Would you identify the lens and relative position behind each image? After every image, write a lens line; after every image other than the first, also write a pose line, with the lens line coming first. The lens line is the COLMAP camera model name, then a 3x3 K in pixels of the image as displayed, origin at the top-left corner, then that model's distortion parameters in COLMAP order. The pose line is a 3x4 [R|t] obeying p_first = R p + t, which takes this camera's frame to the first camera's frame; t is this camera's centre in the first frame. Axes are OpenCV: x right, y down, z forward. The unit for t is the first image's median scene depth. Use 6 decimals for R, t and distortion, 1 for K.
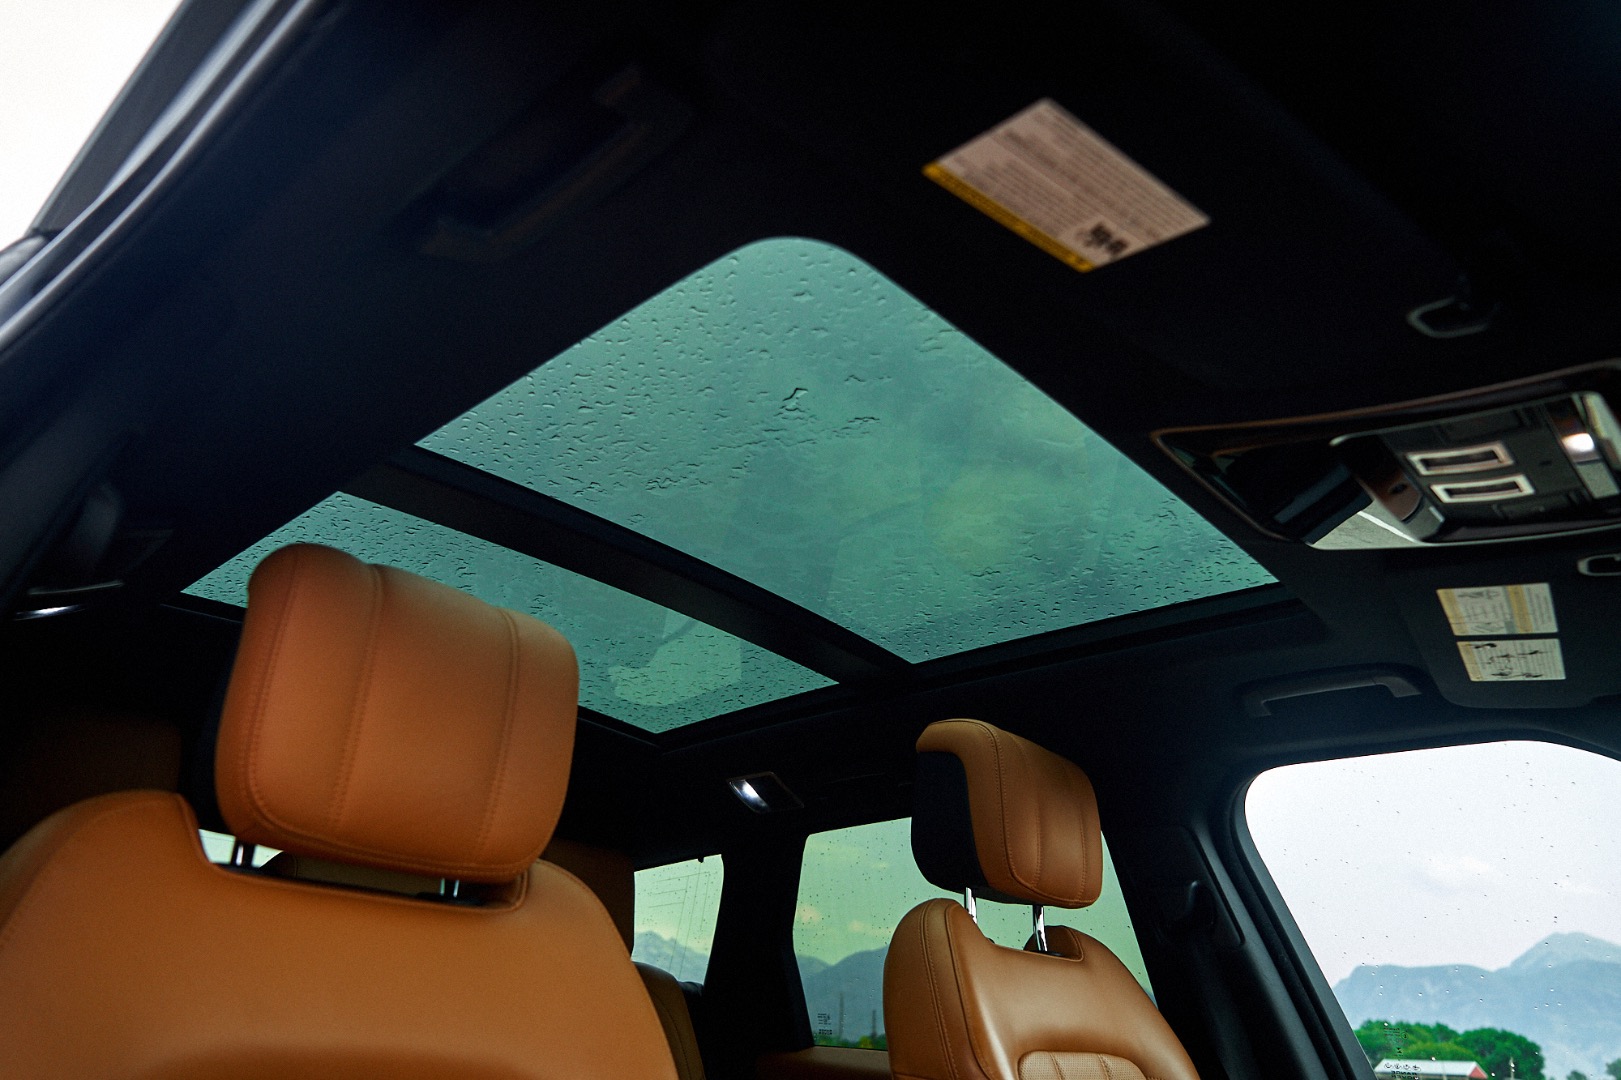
lens RADIAL K [[1112.5, 0, 811.6], [0, 1112.5, 539.2], [0, 0, 1]] dist [0.008189, -0.006748]
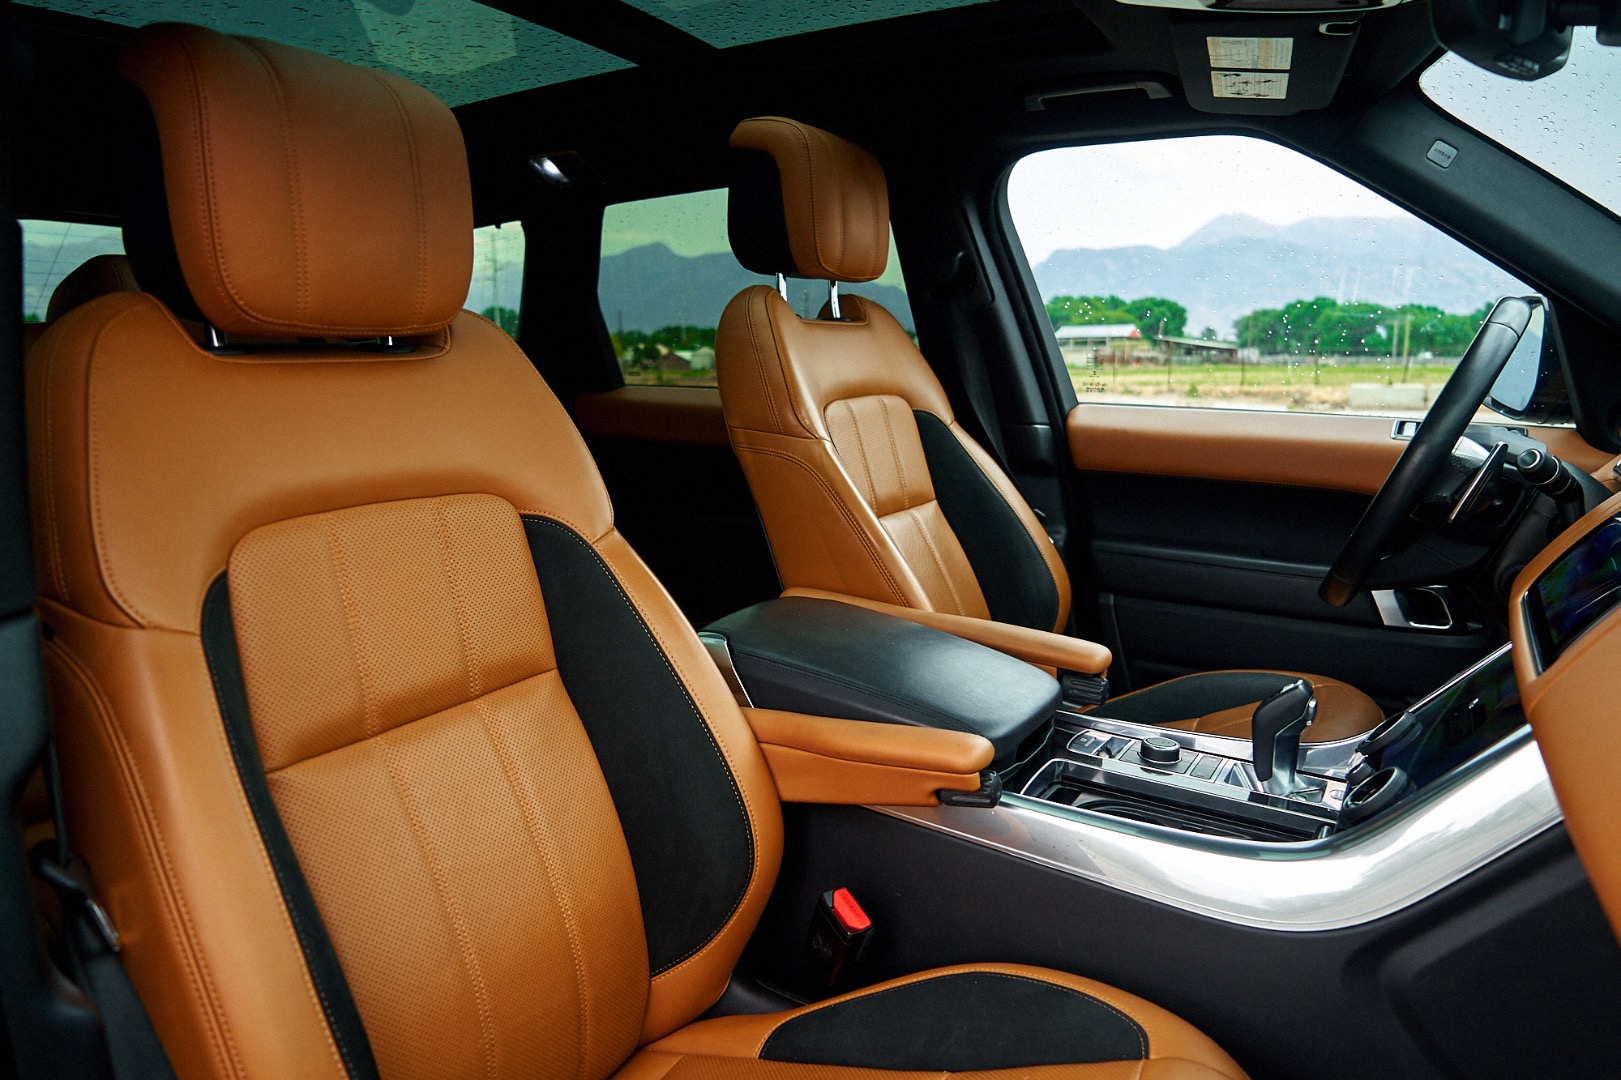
lens RADIAL K [[1112.5, 0, 811.0], [0, 1112.5, 548.2], [0, 0, 1]] dist [0.008189, -0.006748]
pose [[0.974835, -0.096743, 0.200843, -0.080924], [-0.036689, 0.819020, 0.572591, -0.107702], [-0.219889, -0.565550, 0.794860, -0.086209]]
